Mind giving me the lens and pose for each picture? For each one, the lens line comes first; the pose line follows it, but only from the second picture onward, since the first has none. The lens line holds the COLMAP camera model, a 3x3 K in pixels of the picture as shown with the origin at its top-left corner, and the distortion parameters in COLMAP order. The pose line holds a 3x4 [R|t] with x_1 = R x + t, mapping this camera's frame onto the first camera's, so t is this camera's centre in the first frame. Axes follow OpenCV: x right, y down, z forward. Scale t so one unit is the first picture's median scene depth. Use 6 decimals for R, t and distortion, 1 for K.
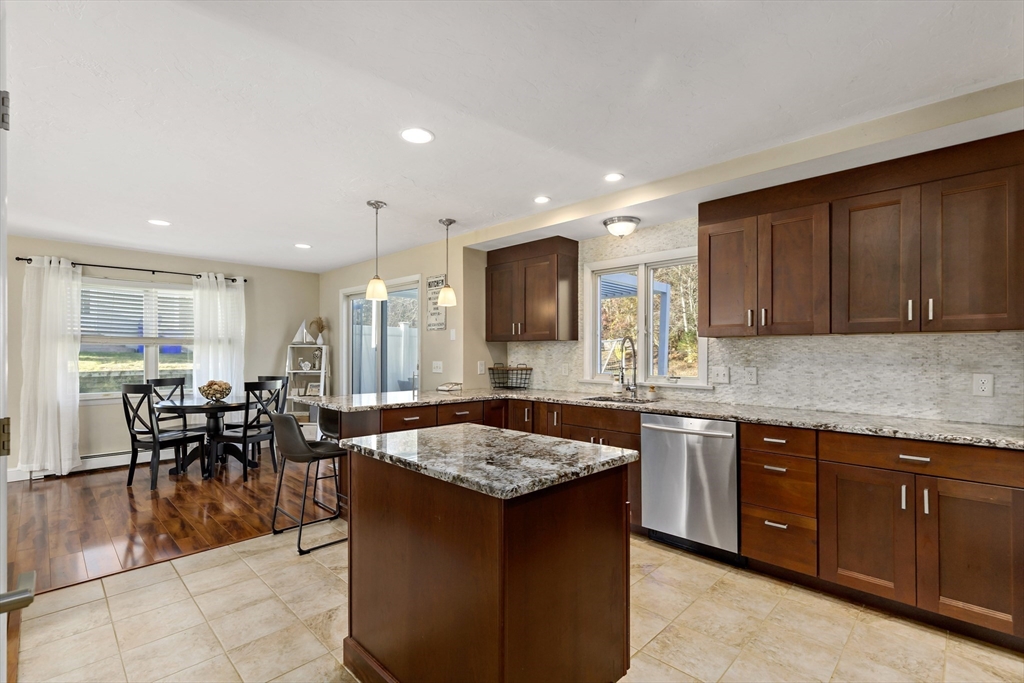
lens RADIAL K [[468.1, 0, 519.3], [0, 468.1, 348.4], [0, 0, 1]] dist [0.008396, -0.003230]
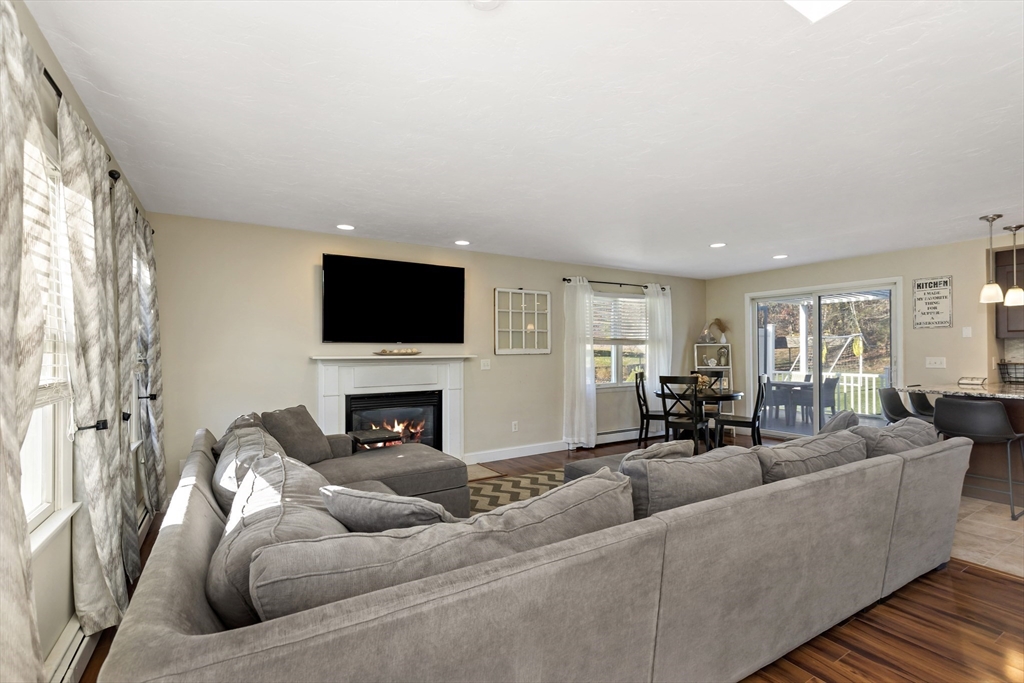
lens RADIAL K [[468.1, 0, 515.5], [0, 468.1, 347.9], [0, 0, 1]] dist [0.008396, -0.003230]
pose [[0.970813, -0.009446, -0.239650, -0.948033], [0.010171, 0.999947, 0.001787, -0.005908], [0.239620, -0.004172, 0.970858, -0.307884]]
